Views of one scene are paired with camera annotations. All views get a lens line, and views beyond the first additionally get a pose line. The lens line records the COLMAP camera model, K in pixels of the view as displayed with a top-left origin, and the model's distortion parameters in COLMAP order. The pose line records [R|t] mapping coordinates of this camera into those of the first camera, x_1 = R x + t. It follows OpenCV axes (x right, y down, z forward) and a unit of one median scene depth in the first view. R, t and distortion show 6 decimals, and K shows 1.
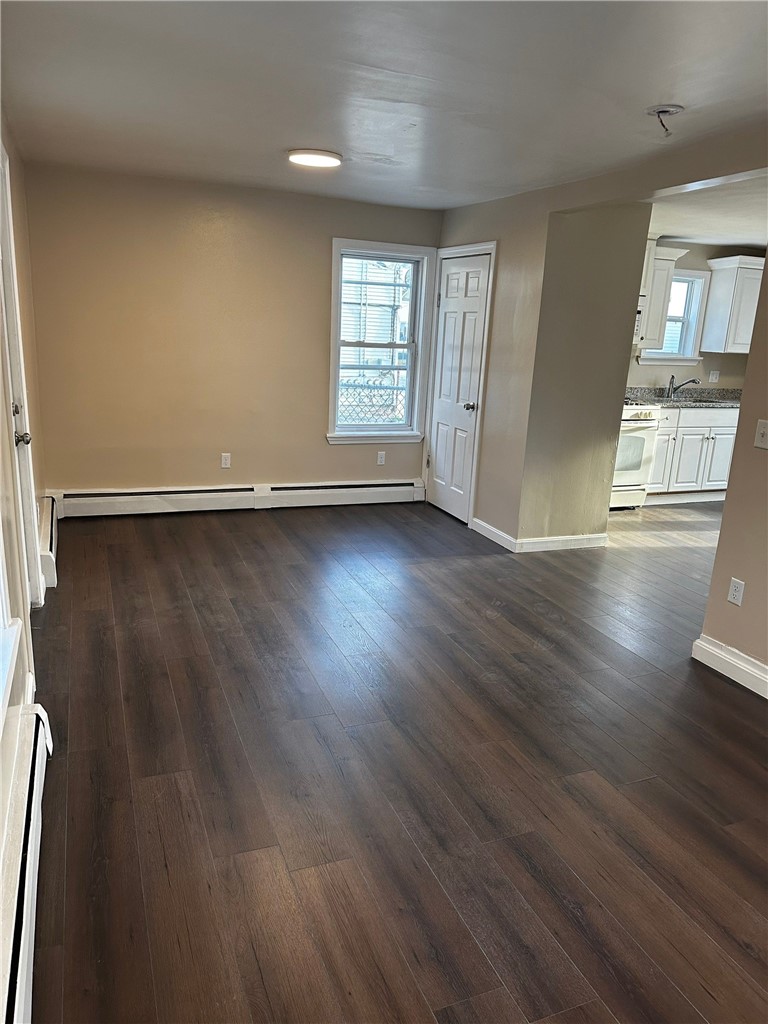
lens RADIAL K [[705.8, 0, 379.3], [0, 705.8, 503.4], [0, 0, 1]] dist [0.019707, -0.010854]
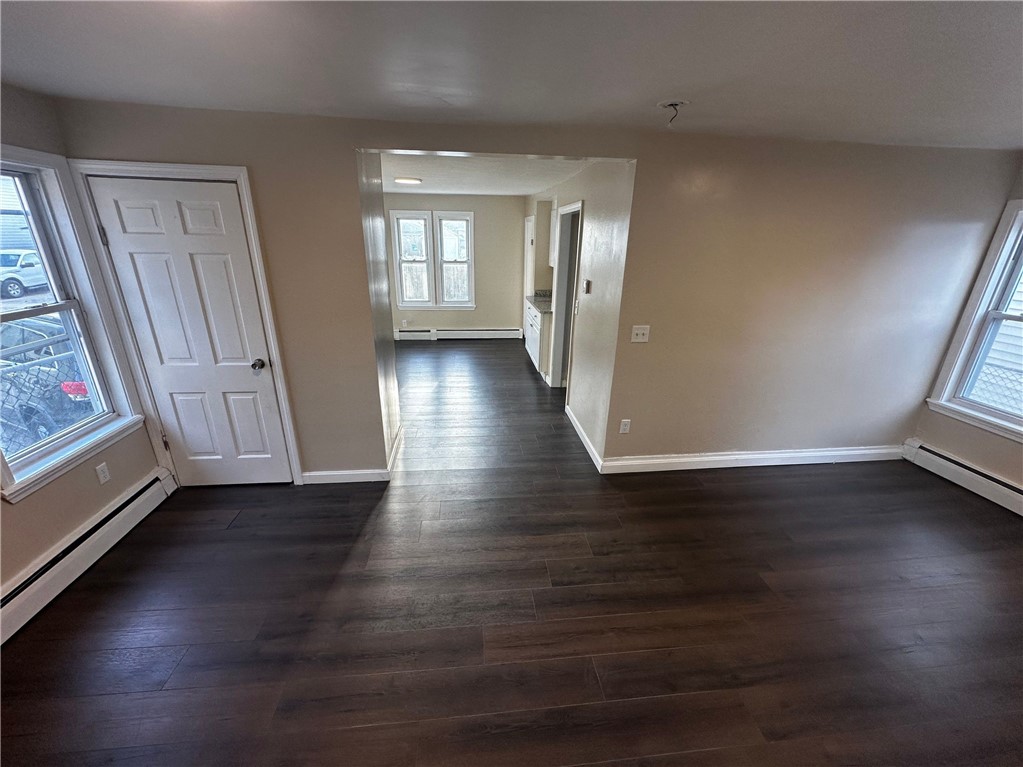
lens RADIAL K [[407.8, 0, 507.4], [0, 407.8, 380.7], [0, 0, 1]] dist [-0.005575, 0.000042]
pose [[0.275314, -0.360700, 0.891121, -0.206103], [0.231710, 0.924514, 0.302629, -0.173713], [-0.933013, 0.123163, 0.338110, 0.481390]]
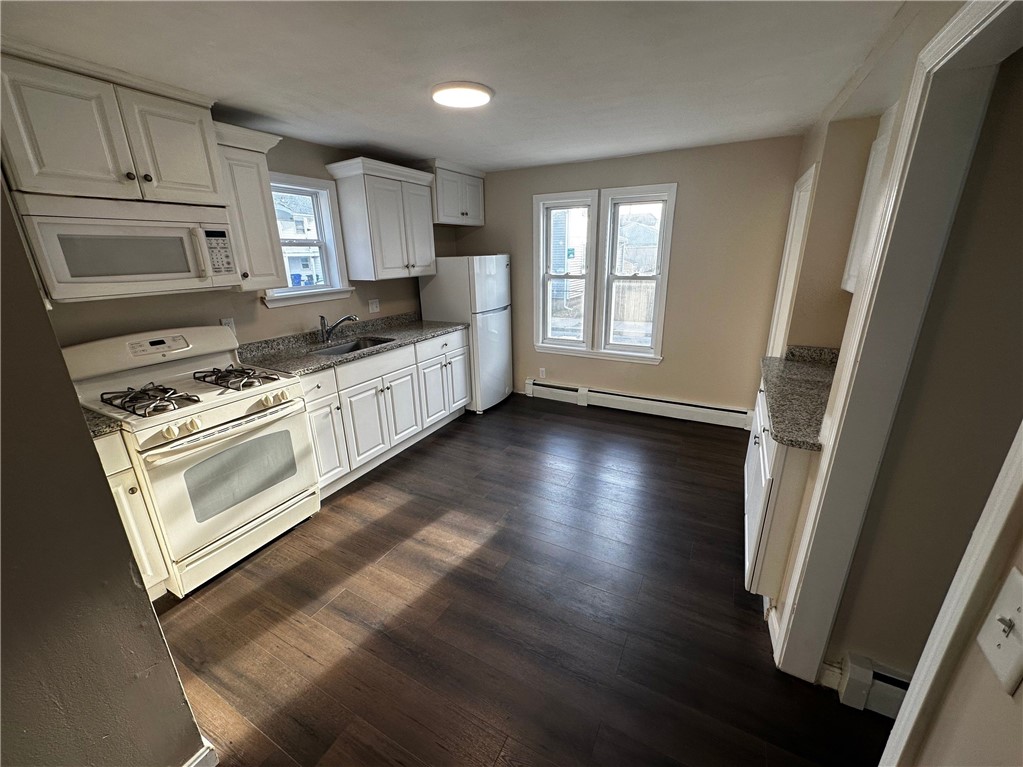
lens RADIAL K [[407.8, 0, 508.6], [0, 407.8, 383.8], [0, 0, 1]] dist [-0.005575, 0.000042]
pose [[0.760514, -0.259909, 0.595034, 0.317825], [0.214050, 0.965521, 0.148160, -0.145523], [-0.613026, 0.014689, 0.789926, 0.578763]]
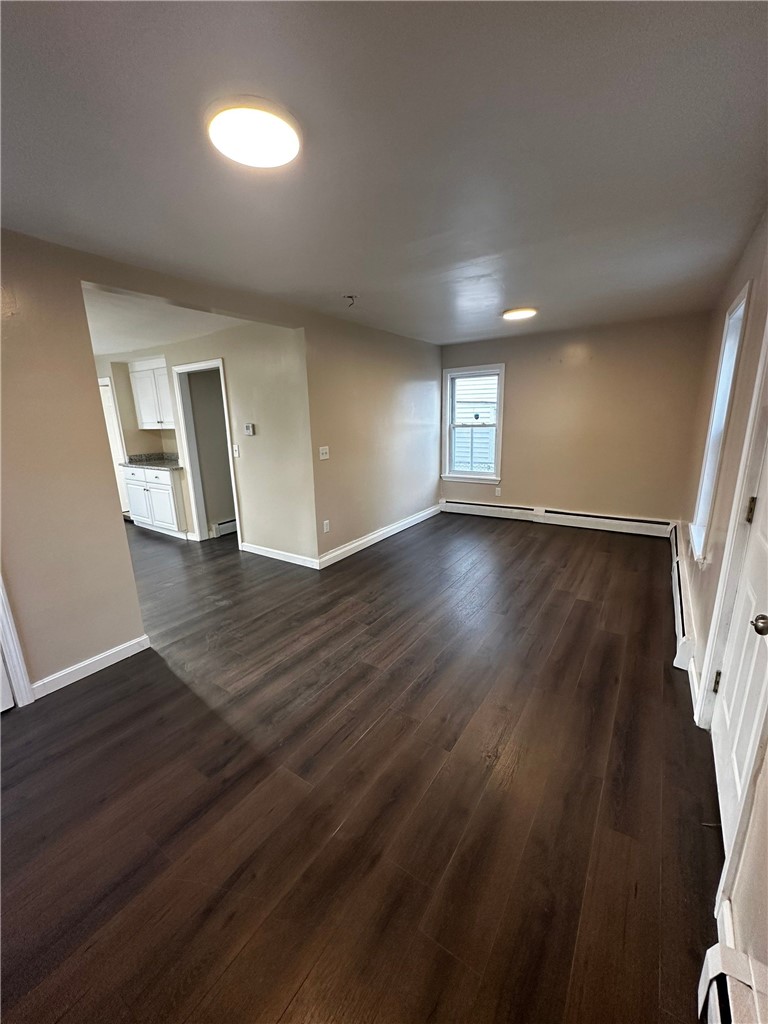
lens RADIAL K [[408.2, 0, 381.9], [0, 408.2, 511.2], [0, 0, 1]] dist [-0.005575, 0.000042]
pose [[-0.556879, -0.229243, 0.798332, -0.304031], [0.201508, 0.895155, 0.397609, -0.199582], [-0.805779, 0.382290, -0.452298, 0.737772]]
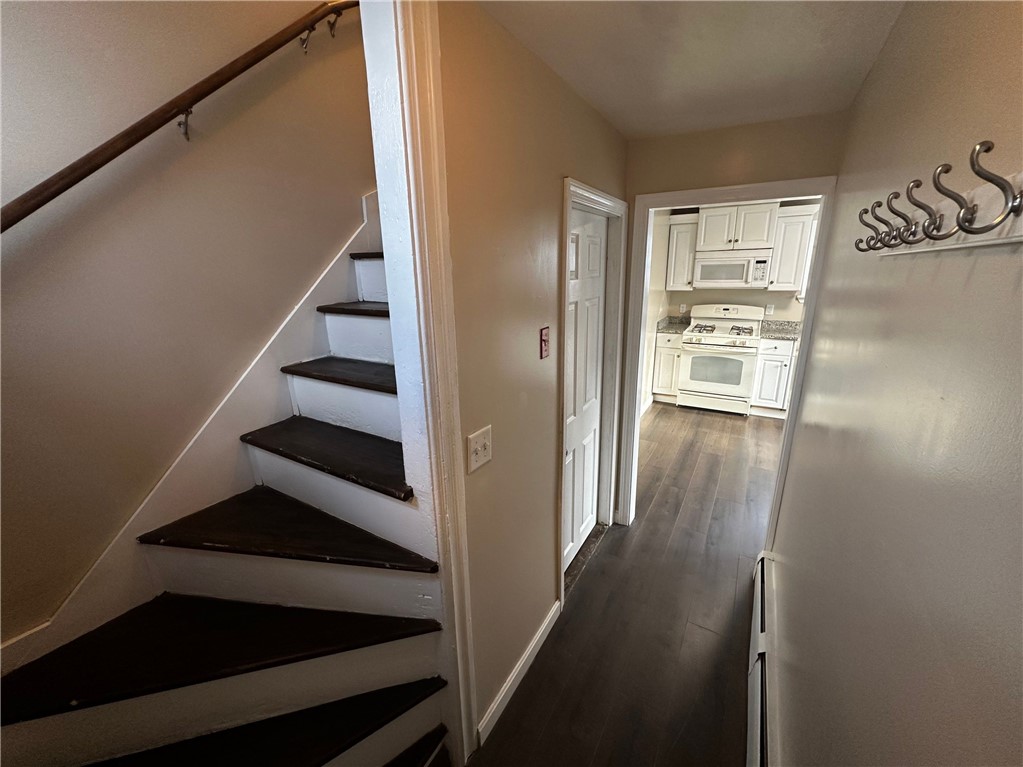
lens RADIAL K [[407.8, 0, 510.9], [0, 407.8, 383.2], [0, 0, 1]] dist [-0.005575, 0.000042]
pose [[0.607078, 0.148246, -0.780691, 0.701601], [-0.145240, 0.986595, 0.074404, -0.046251], [0.781256, 0.068218, 0.620472, 0.217625]]
